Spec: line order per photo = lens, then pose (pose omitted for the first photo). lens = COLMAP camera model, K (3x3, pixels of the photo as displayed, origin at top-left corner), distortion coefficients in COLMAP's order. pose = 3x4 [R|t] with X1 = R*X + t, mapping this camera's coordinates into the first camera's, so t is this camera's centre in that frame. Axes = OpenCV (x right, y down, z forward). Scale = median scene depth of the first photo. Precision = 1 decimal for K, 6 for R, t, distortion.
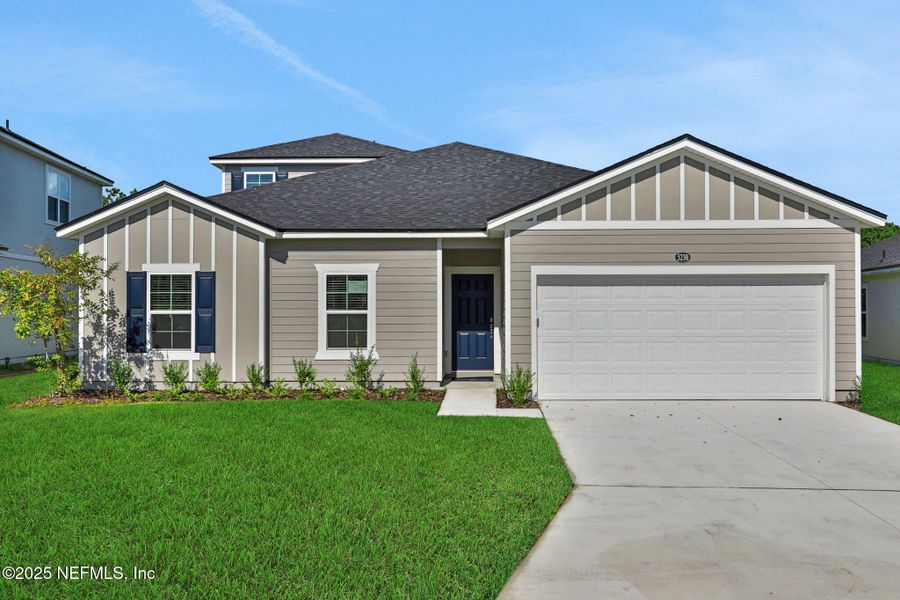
lens RADIAL K [[502.9, 0, 450.0], [0, 502.9, 300.0], [0, 0, 1]] dist [-0.023560, 0.000472]
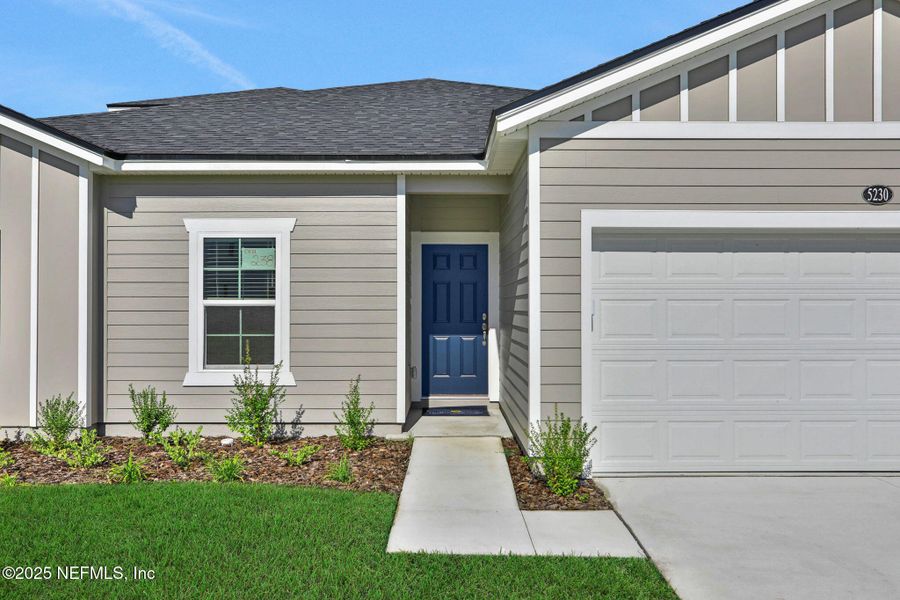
lens RADIAL K [[502.9, 0, 450.0], [0, 502.9, 300.0], [0, 0, 1]] dist [-0.023560, 0.000472]
pose [[0.998089, 0.003232, 0.061702, -0.000333], [-0.003723, 0.999962, 0.007836, 0.015652], [-0.061674, -0.008051, 0.998064, 0.418226]]
